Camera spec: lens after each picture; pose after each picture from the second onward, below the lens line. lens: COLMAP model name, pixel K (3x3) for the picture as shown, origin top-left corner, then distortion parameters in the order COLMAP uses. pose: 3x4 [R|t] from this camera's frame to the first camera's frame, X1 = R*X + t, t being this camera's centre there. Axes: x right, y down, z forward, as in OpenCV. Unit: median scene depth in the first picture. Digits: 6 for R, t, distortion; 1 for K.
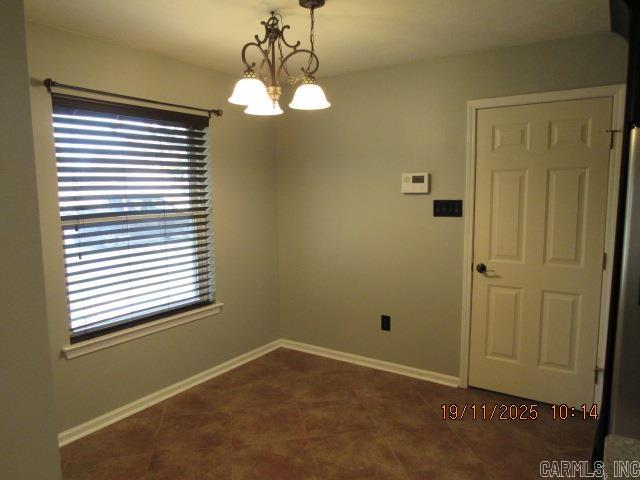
lens RADIAL K [[465.1, 0, 318.8], [0, 465.1, 240.6], [0, 0, 1]] dist [-0.008270, 0.002161]
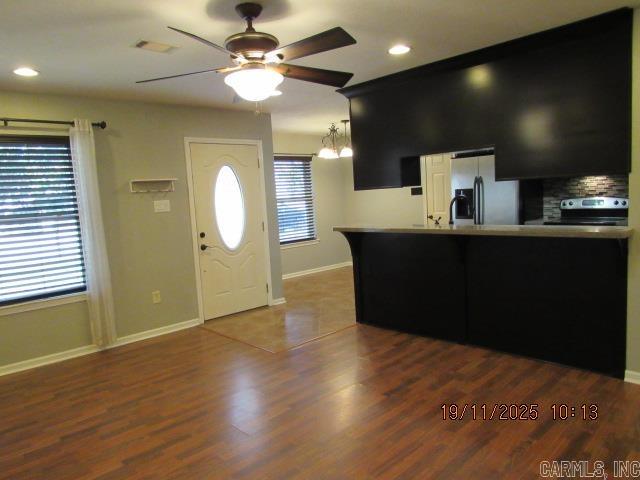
lens RADIAL K [[465.1, 0, 314.7], [0, 465.1, 244.1], [0, 0, 1]] dist [-0.008270, 0.002161]
pose [[0.971848, -0.026665, -0.234094, 0.317601], [0.027992, 0.999605, 0.002349, 0.164428], [0.233939, -0.008836, 0.972211, -1.288542]]
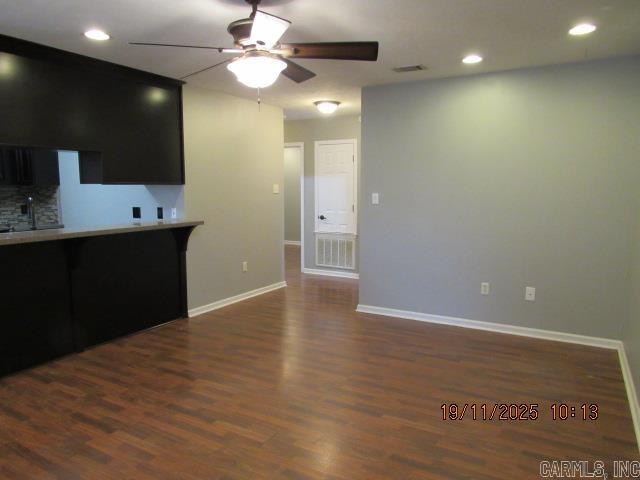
lens RADIAL K [[465.1, 0, 319.5], [0, 465.1, 237.2], [0, 0, 1]] dist [-0.008270, 0.002161]
pose [[-0.074970, -0.098617, 0.992297, -1.762378], [0.105519, 0.988726, 0.106234, 0.030836], [-0.991587, 0.112670, -0.063719, 0.080963]]
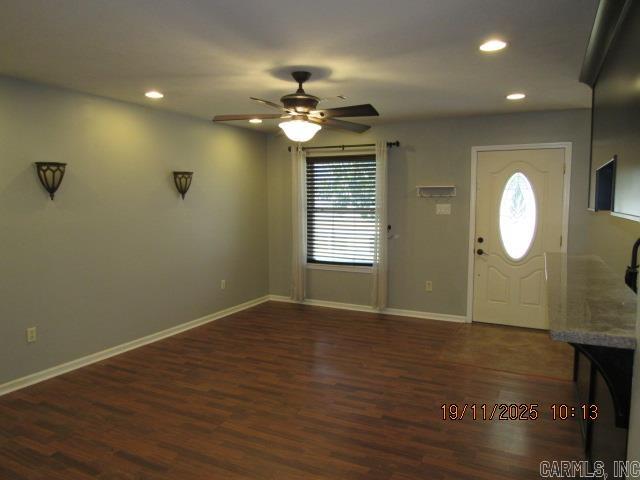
lens RADIAL K [[465.1, 0, 316.6], [0, 465.1, 242.2], [0, 0, 1]] dist [-0.008270, 0.002161]
pose [[0.117866, 0.100674, -0.987913, 1.851260], [-0.108922, 0.990156, 0.087907, -0.046721], [0.987038, 0.097244, 0.127671, -0.021626]]
